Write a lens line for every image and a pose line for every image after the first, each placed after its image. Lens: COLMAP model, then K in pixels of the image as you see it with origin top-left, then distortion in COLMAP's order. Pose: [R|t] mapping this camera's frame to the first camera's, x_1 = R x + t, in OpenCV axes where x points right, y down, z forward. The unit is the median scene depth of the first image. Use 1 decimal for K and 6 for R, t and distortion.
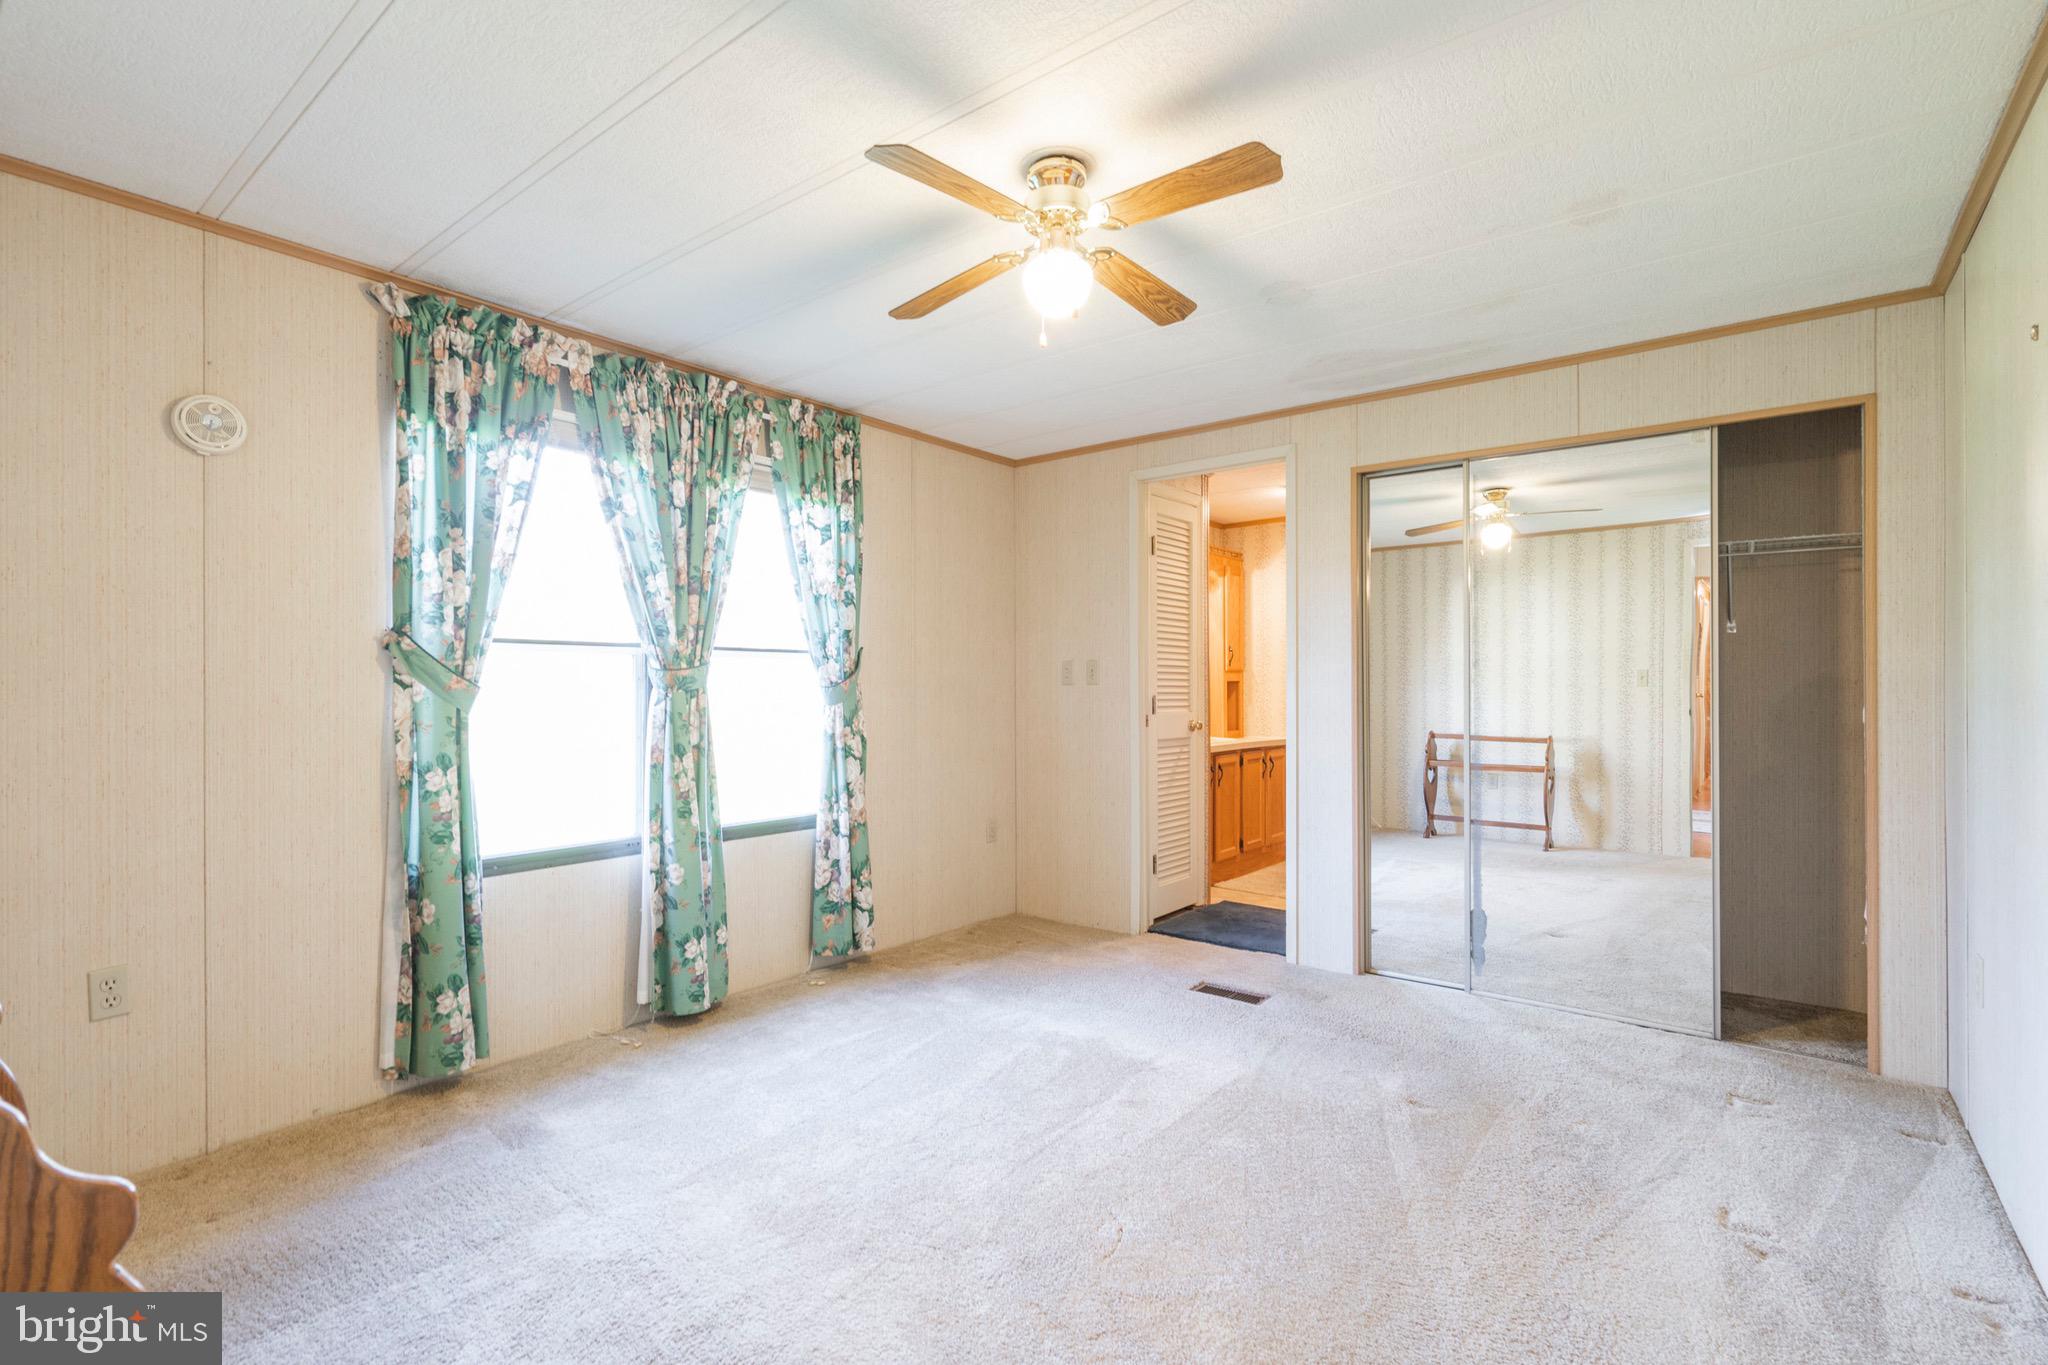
lens RADIAL K [[942.1, 0, 1019.0], [0, 942.1, 679.5], [0, 0, 1]] dist [-0.007577, 0.003656]
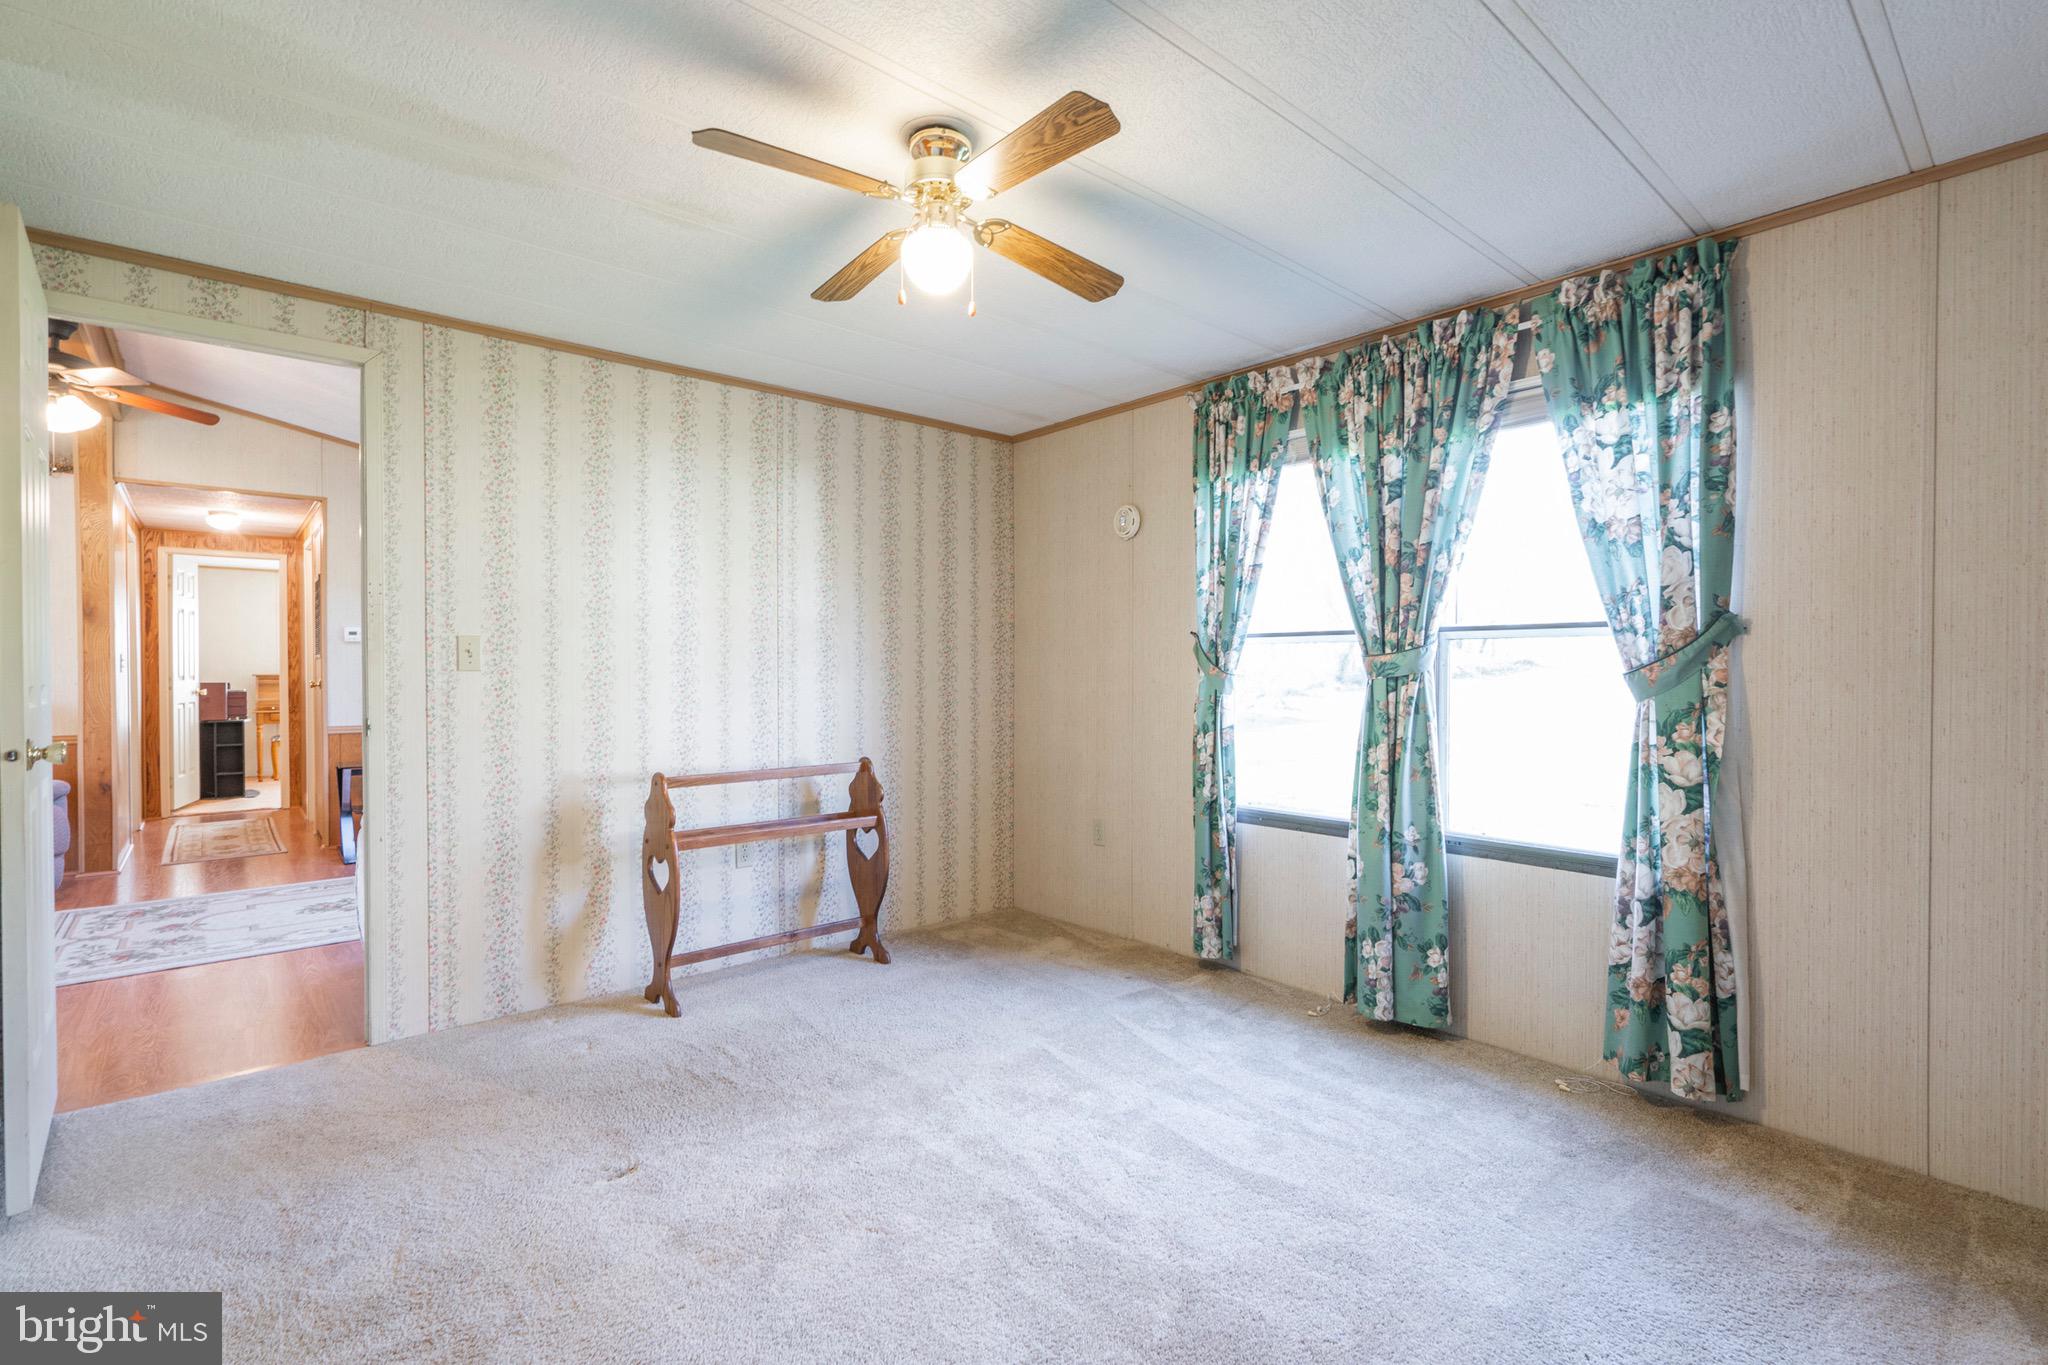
lens RADIAL K [[942.1, 0, 1039.3], [0, 942.1, 681.3], [0, 0, 1]] dist [-0.007577, 0.003656]
pose [[-0.184511, 0.005366, -0.982816, 0.633519], [0.000309, 0.999985, 0.005401, 0.010742], [0.982830, 0.000693, -0.184509, 0.830485]]
